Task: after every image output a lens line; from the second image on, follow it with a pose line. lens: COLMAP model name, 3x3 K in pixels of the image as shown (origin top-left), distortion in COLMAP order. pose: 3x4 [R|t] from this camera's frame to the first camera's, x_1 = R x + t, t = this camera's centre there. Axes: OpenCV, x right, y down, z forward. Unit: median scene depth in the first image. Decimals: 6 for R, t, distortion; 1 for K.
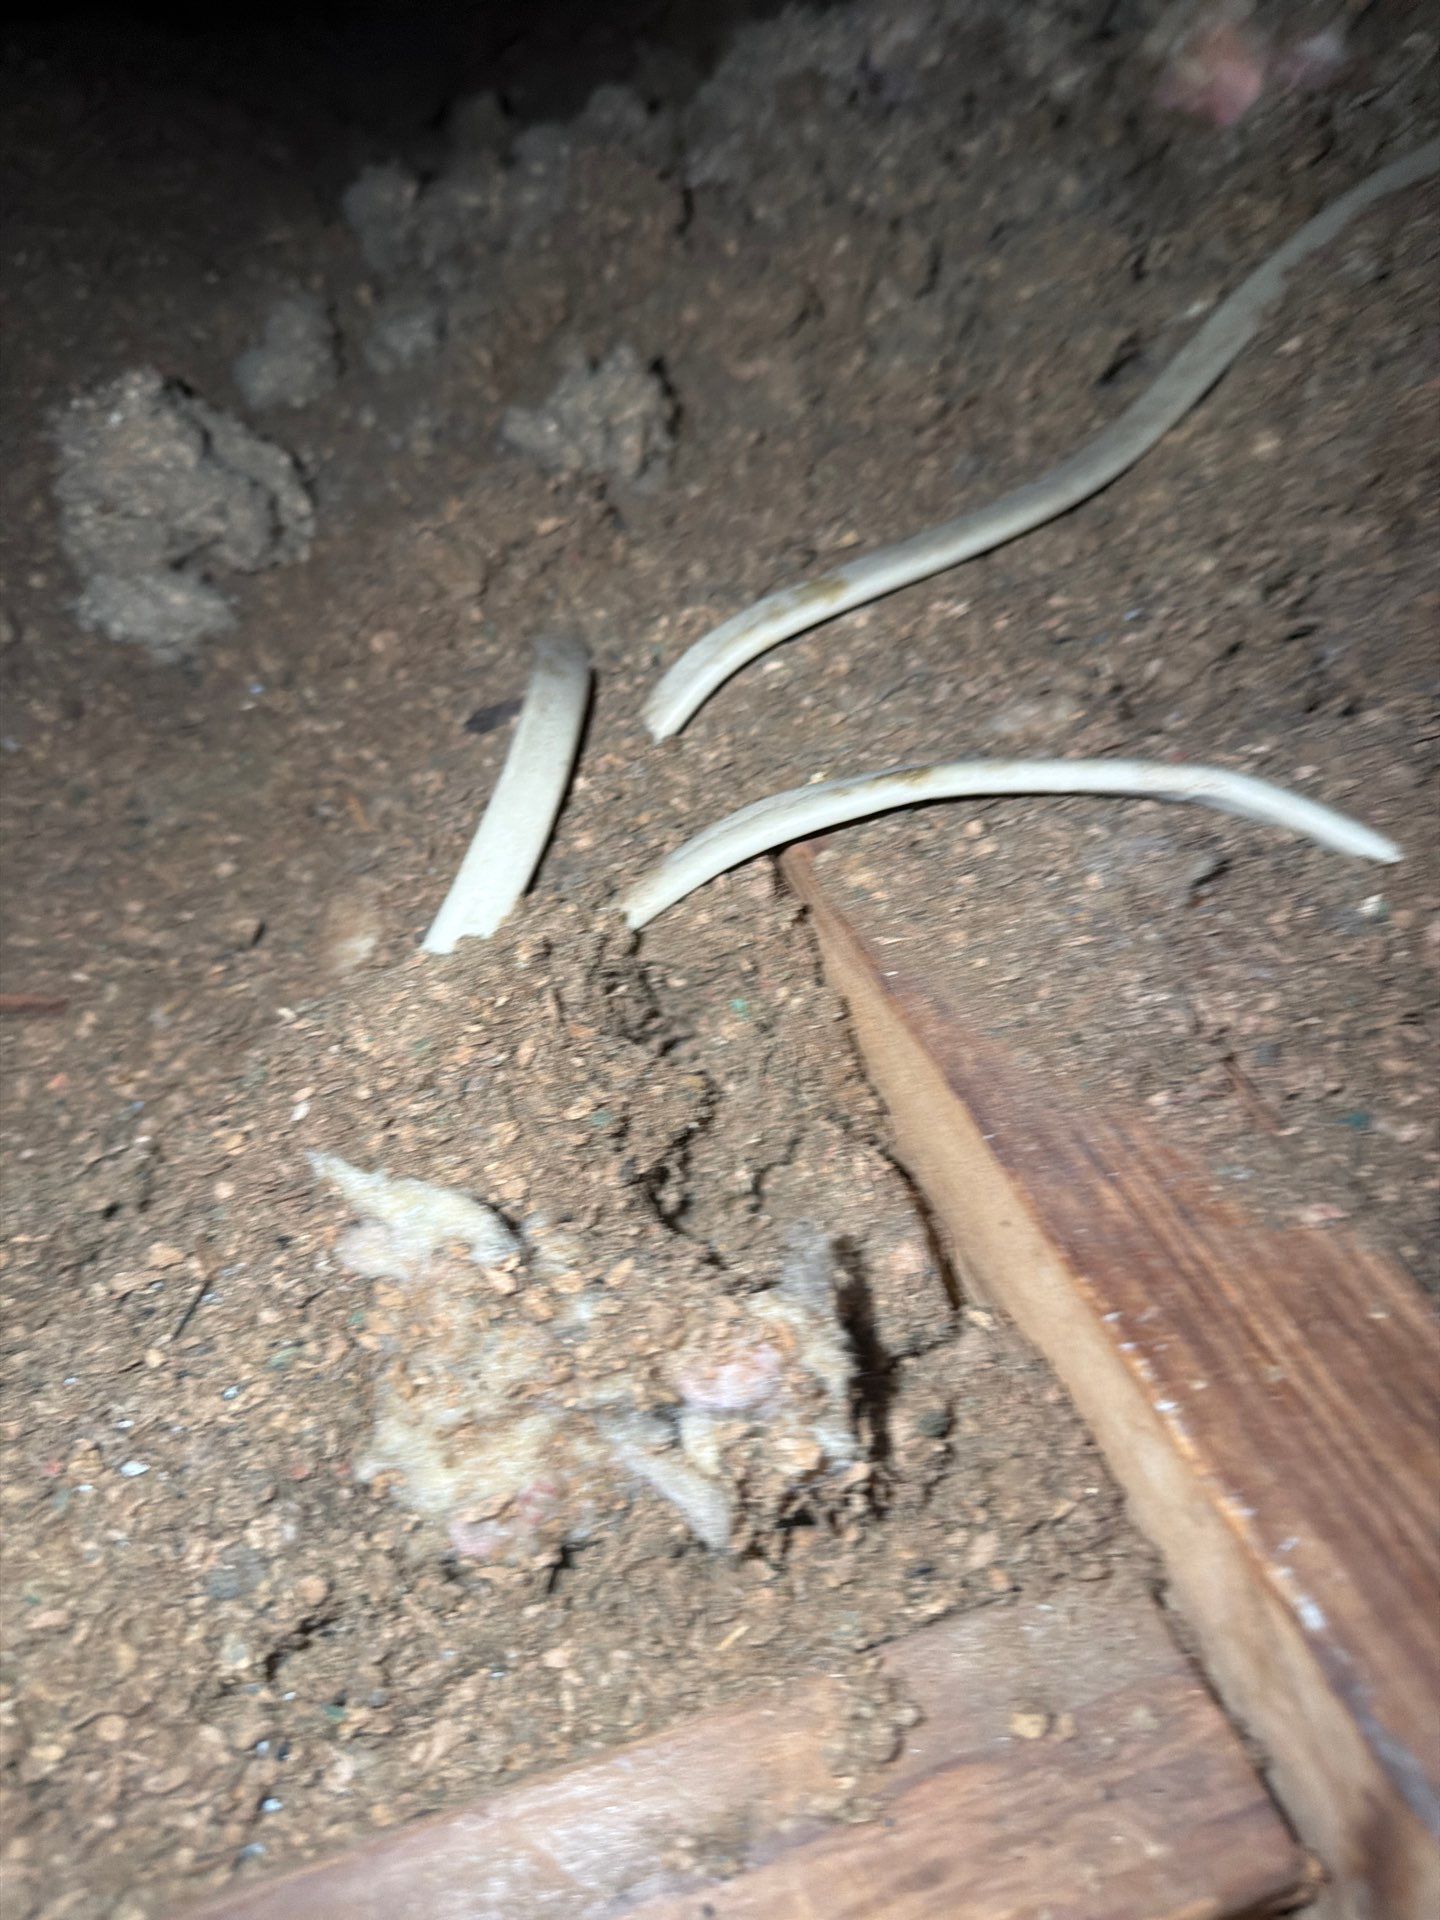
lens RADIAL K [[1659.5, 0, 720.0], [0, 1659.5, 960.0], [0, 0, 1]] dist [0.106396, -0.005688]
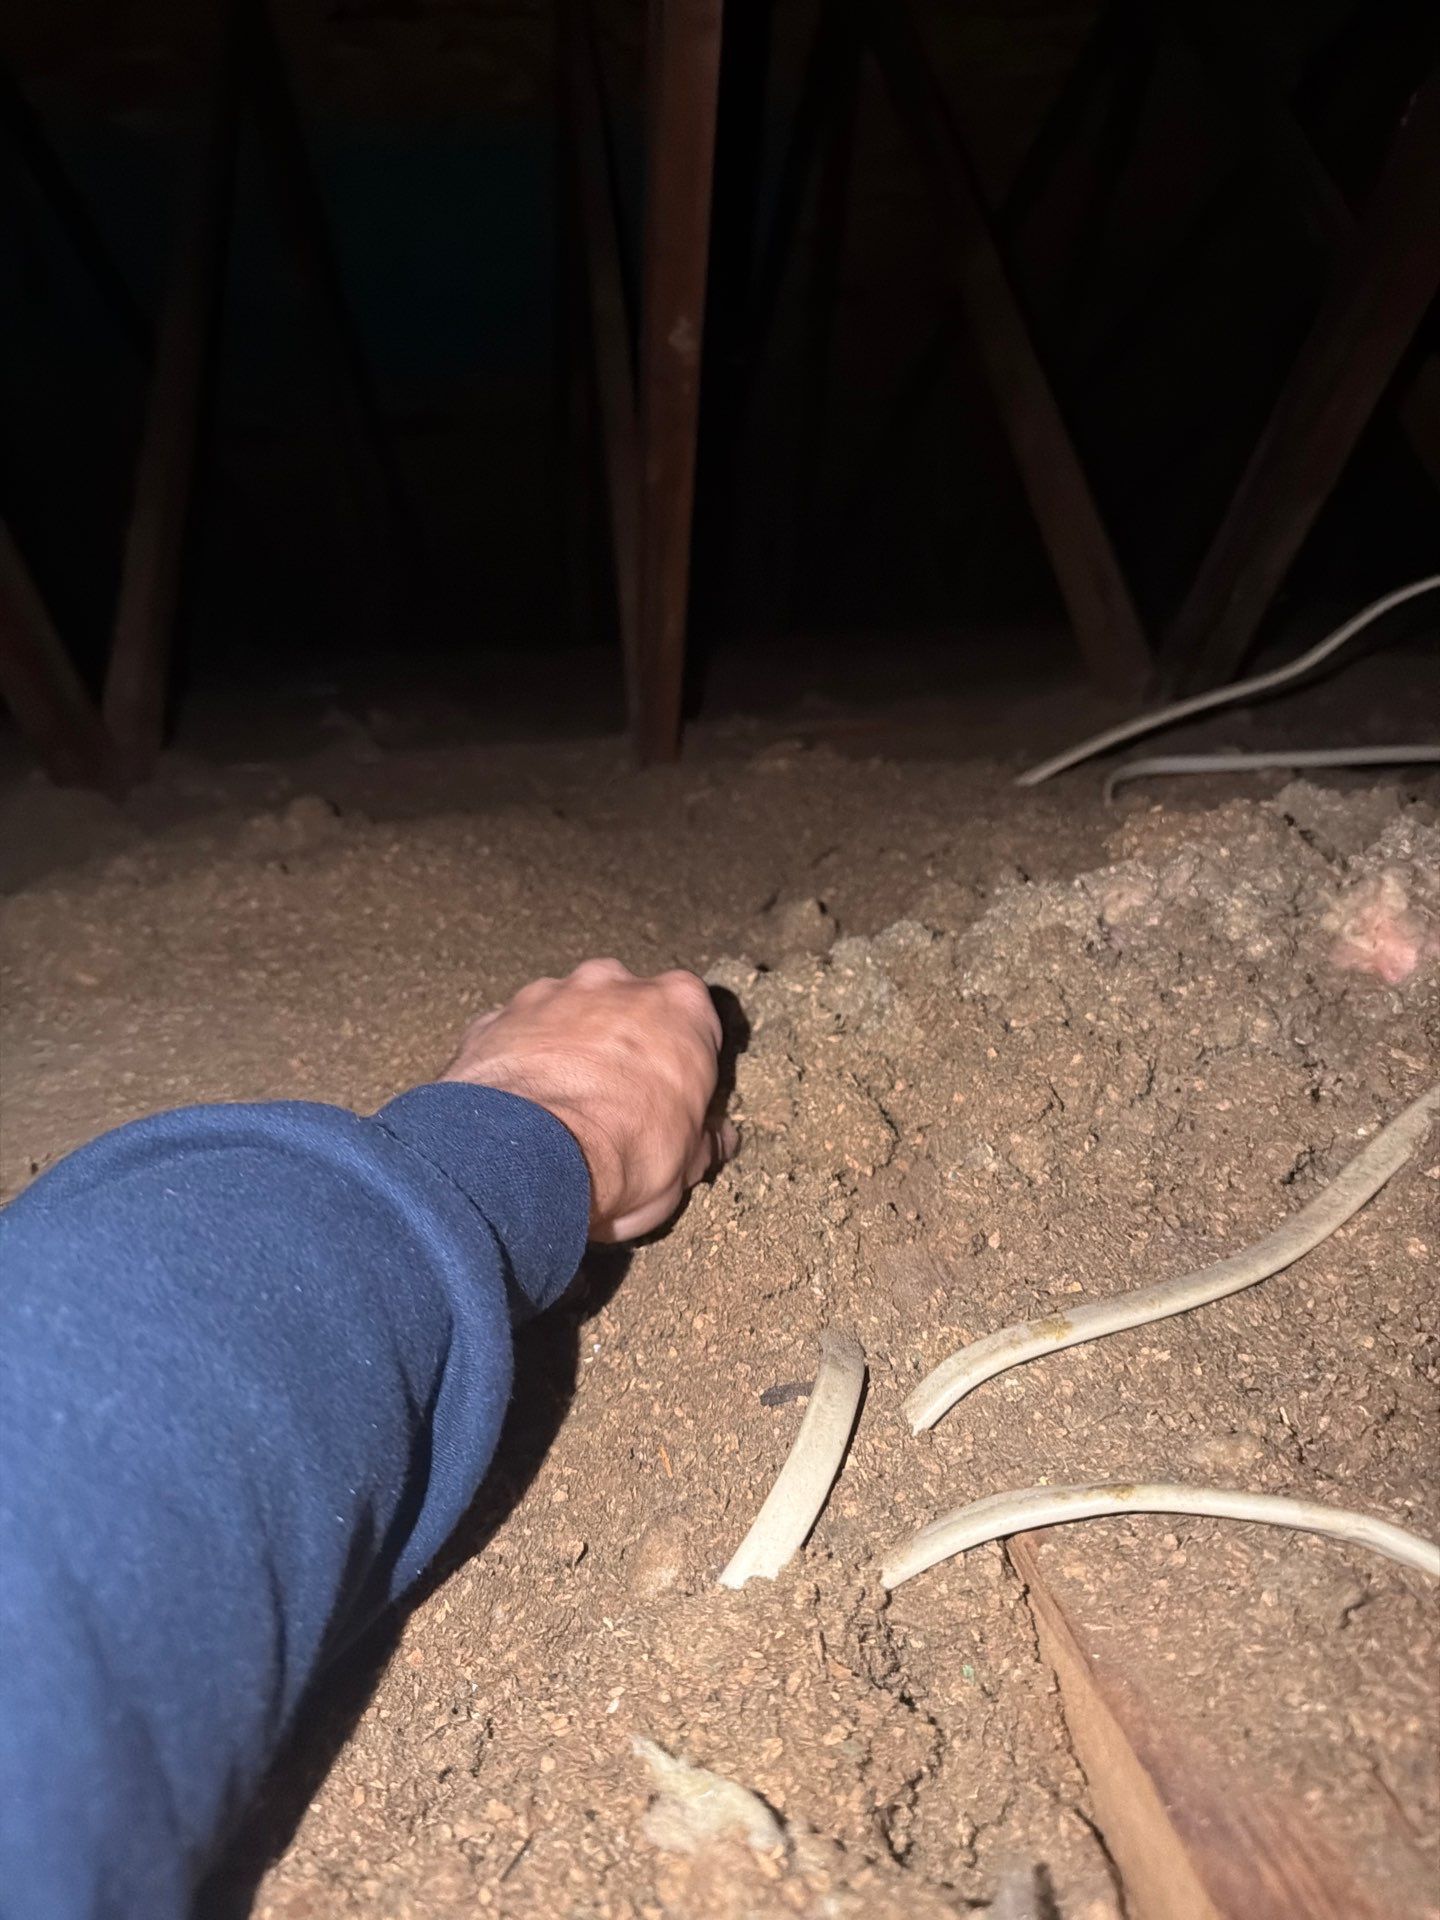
lens RADIAL K [[1414.2, 0, 720.0], [0, 1414.2, 960.0], [0, 0, 1]] dist [-0.001840, -0.022771]
pose [[0.980545, 0.062487, -0.186081, -0.007564], [-0.136026, 0.899763, -0.414636, 0.013870], [0.141520, 0.431881, 0.890758, -0.180317]]
